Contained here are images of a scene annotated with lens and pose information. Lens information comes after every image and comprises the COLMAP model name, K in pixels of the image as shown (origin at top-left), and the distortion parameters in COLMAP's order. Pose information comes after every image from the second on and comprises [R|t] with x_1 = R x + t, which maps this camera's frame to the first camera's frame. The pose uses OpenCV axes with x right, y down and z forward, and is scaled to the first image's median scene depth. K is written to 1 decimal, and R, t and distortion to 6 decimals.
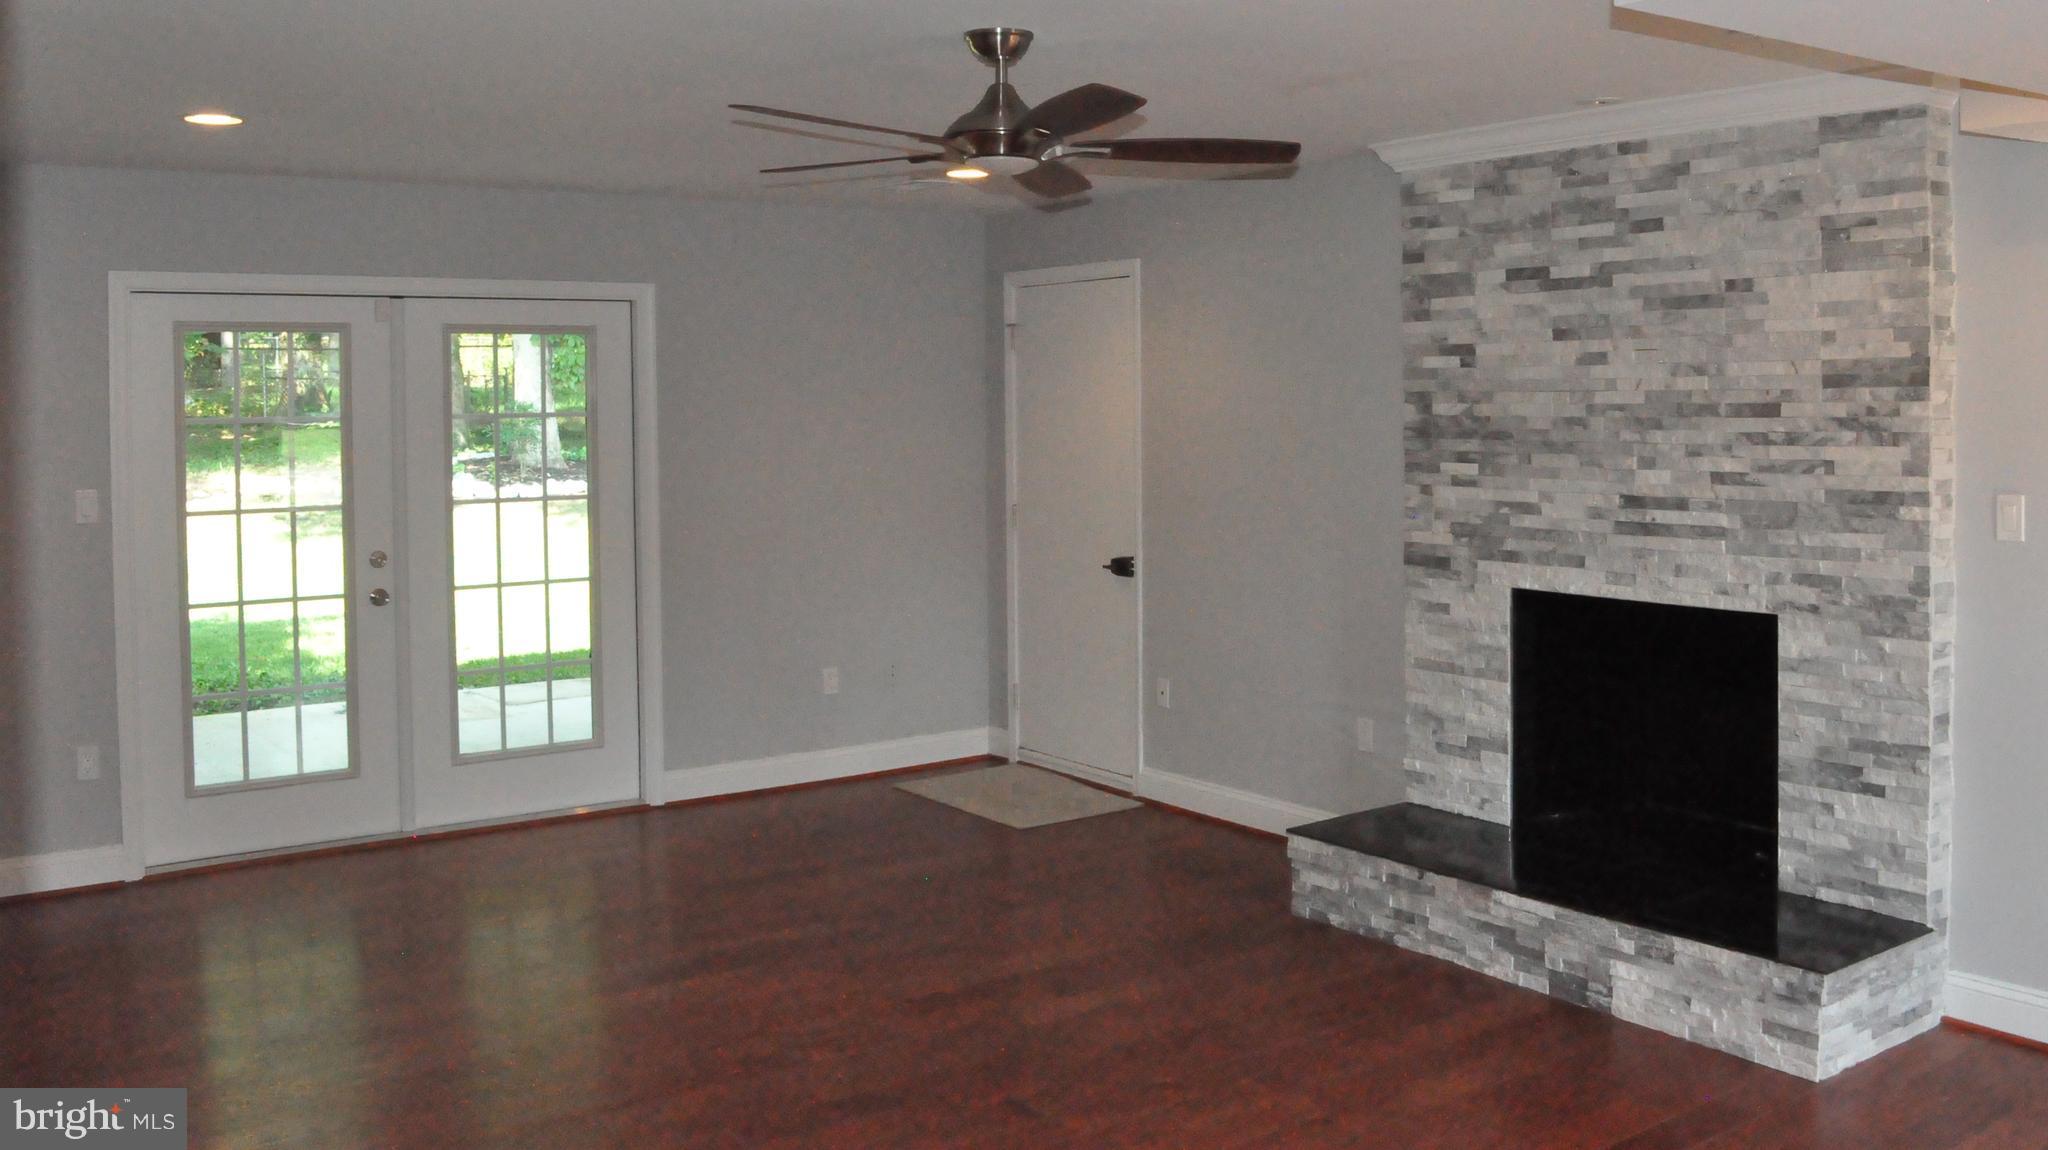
lens RADIAL K [[1770.6, 0, 1041.3], [0, 1770.6, 453.4], [0, 0, 1]] dist [-0.018691, -0.006319]
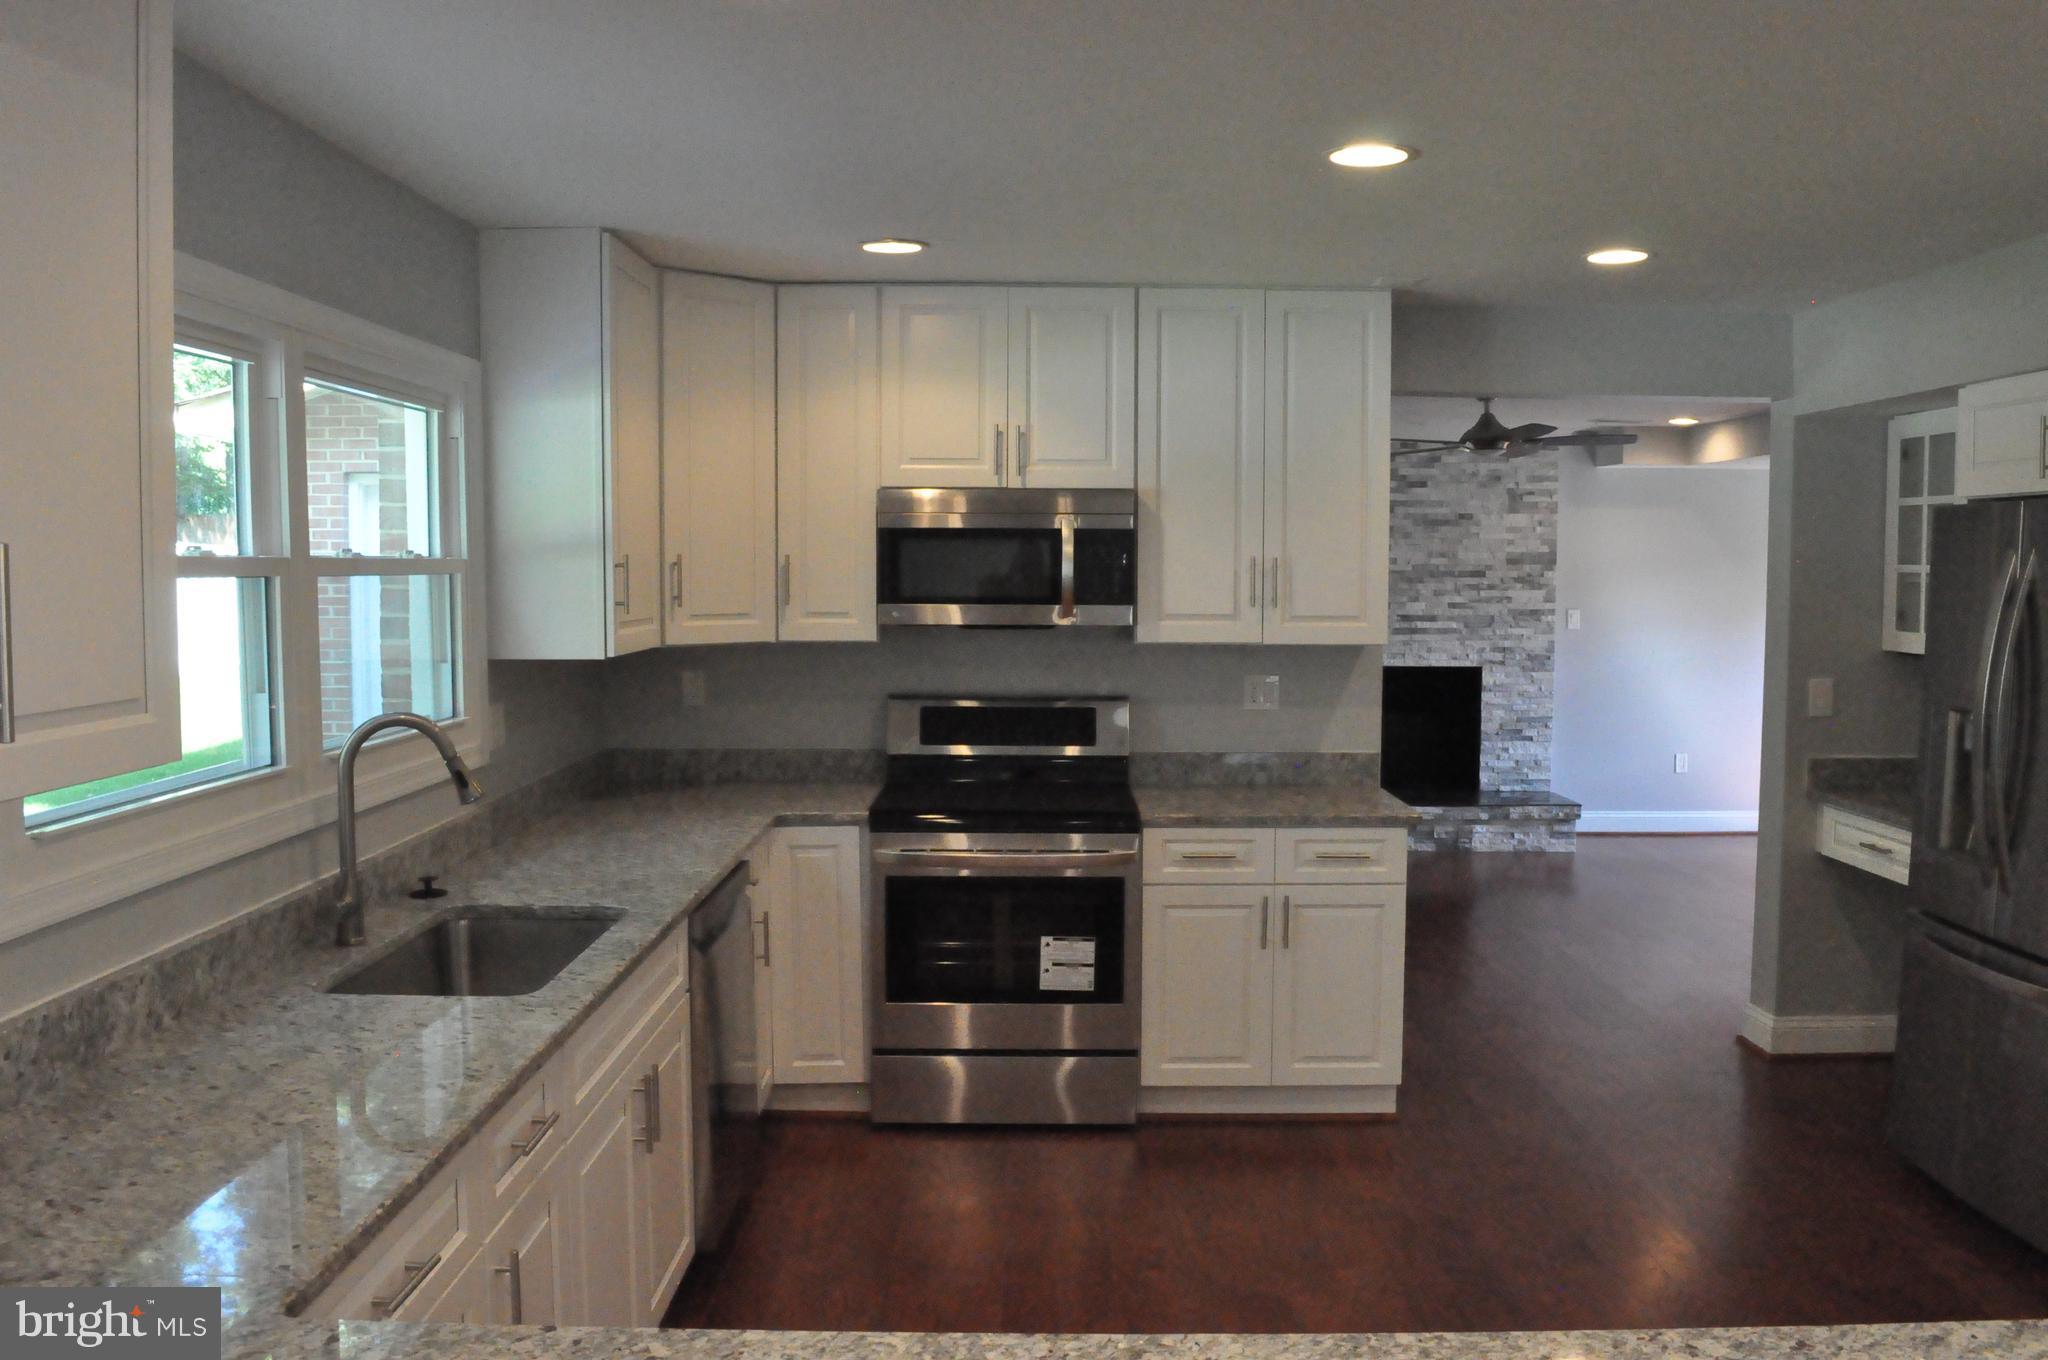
lens RADIAL K [[1650.7, 0, 1023.6], [0, 1650.7, 681.5], [0, 0, 1]] dist [-0.037984, -0.012550]
pose [[0.611903, -0.043926, 0.789712, -1.583634], [0.013386, 0.998889, 0.045189, 0.009061], [-0.790819, -0.017080, 0.611812, 0.192550]]
